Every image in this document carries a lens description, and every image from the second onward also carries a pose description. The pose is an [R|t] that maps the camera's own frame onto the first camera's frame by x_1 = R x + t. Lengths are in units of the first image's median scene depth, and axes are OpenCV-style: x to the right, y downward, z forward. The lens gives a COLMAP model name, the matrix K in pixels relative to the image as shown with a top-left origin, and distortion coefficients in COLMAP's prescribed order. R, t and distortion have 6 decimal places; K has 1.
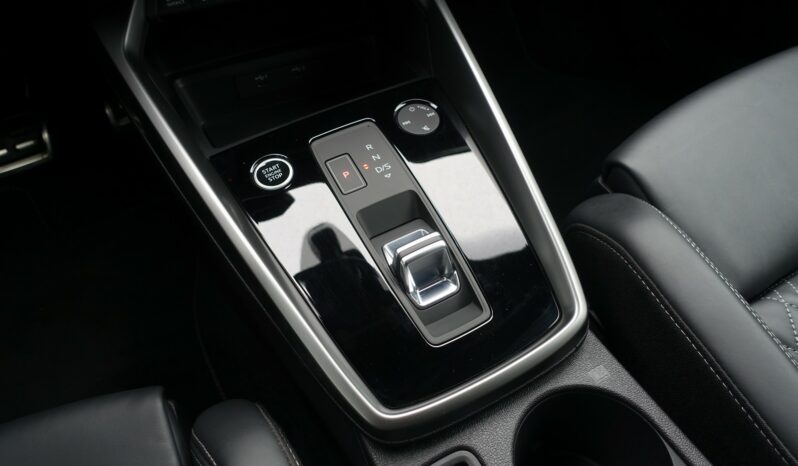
lens RADIAL K [[549.2, 0, 399.2], [0, 549.2, 237.7], [0, 0, 1]] dist [-0.006145, -0.003772]
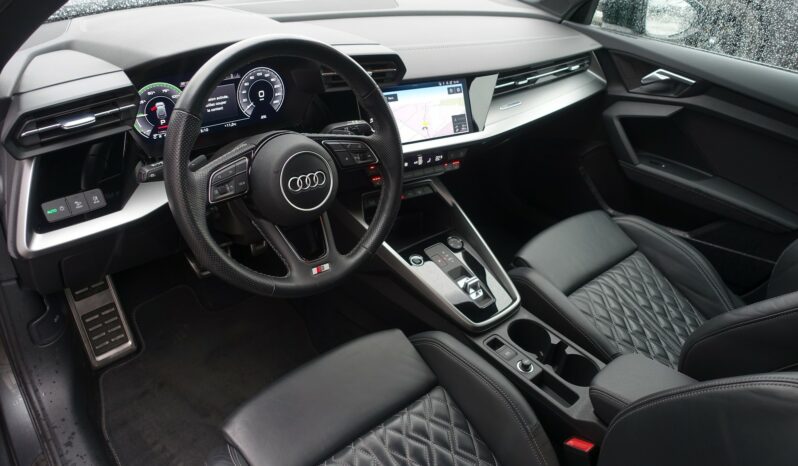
lens RADIAL K [[549.2, 0, 399.2], [0, 549.2, 237.7], [0, 0, 1]] dist [-0.006145, -0.003772]
pose [[0.961858, 0.000408, 0.273551, -1.235789], [0.060759, 0.974701, -0.215096, 0.430182], [-0.266718, 0.223512, 0.937499, -1.960432]]
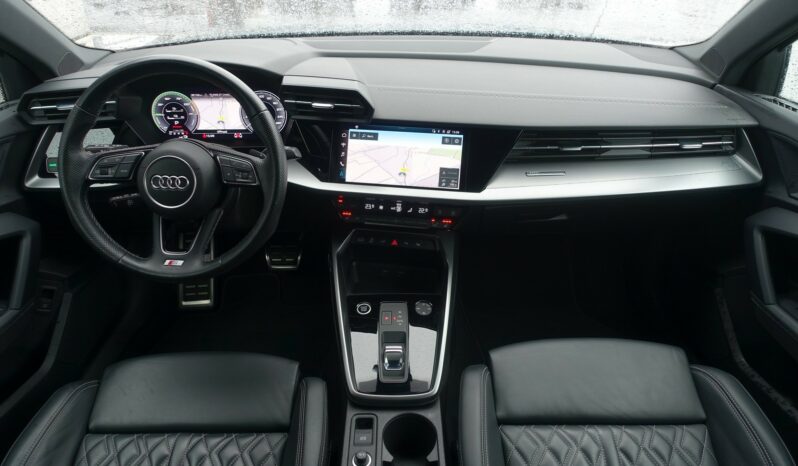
lens RADIAL K [[549.2, 0, 399.2], [0, 549.2, 237.7], [0, 0, 1]] dist [-0.006145, -0.003772]
pose [[0.880340, 0.290965, -0.374621, 0.946401], [-0.380785, 0.904435, -0.192356, 0.025154], [0.282851, 0.311989, 0.907005, -1.740040]]
